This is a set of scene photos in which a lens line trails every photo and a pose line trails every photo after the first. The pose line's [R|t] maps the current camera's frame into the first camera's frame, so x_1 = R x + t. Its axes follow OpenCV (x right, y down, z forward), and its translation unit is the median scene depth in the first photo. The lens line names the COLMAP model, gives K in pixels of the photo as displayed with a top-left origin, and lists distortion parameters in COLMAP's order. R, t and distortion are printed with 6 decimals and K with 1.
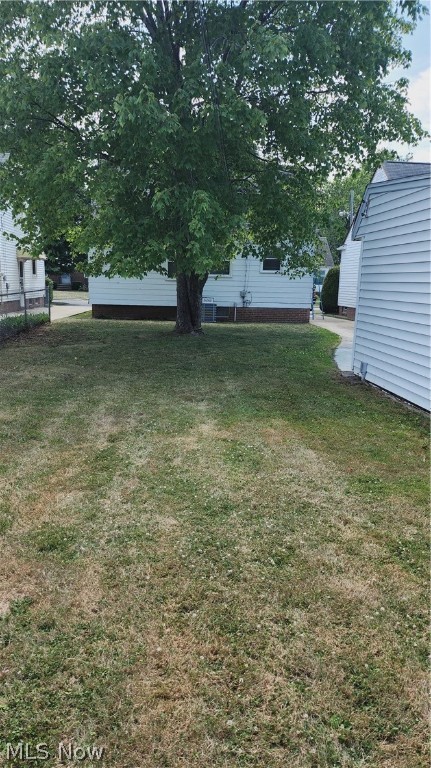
lens RADIAL K [[532.7, 0, 215.5], [0, 532.7, 384.0], [0, 0, 1]] dist [0.045531, -0.003316]
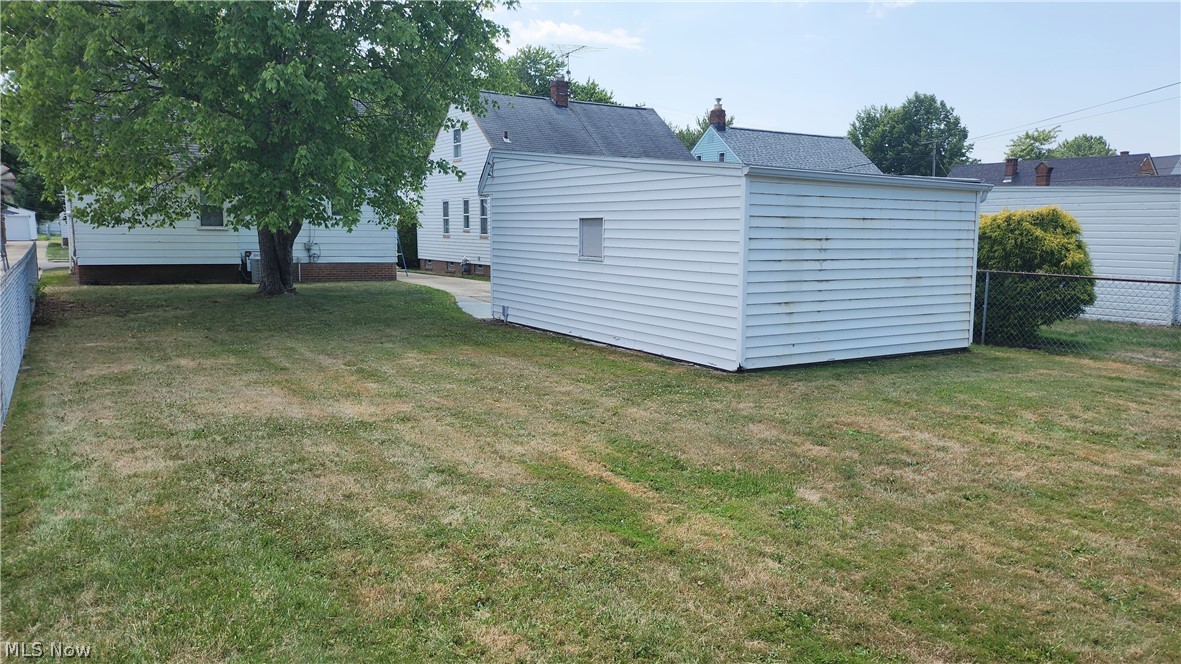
lens RADIAL K [[819.1, 0, 590.5], [0, 819.1, 332.0], [0, 0, 1]] dist [0.045531, -0.003316]
pose [[0.890640, -0.067496, 0.449672, -0.199062], [0.093447, 0.994983, -0.035738, 0.053982], [-0.445004, 0.073851, 0.892478, -0.356292]]
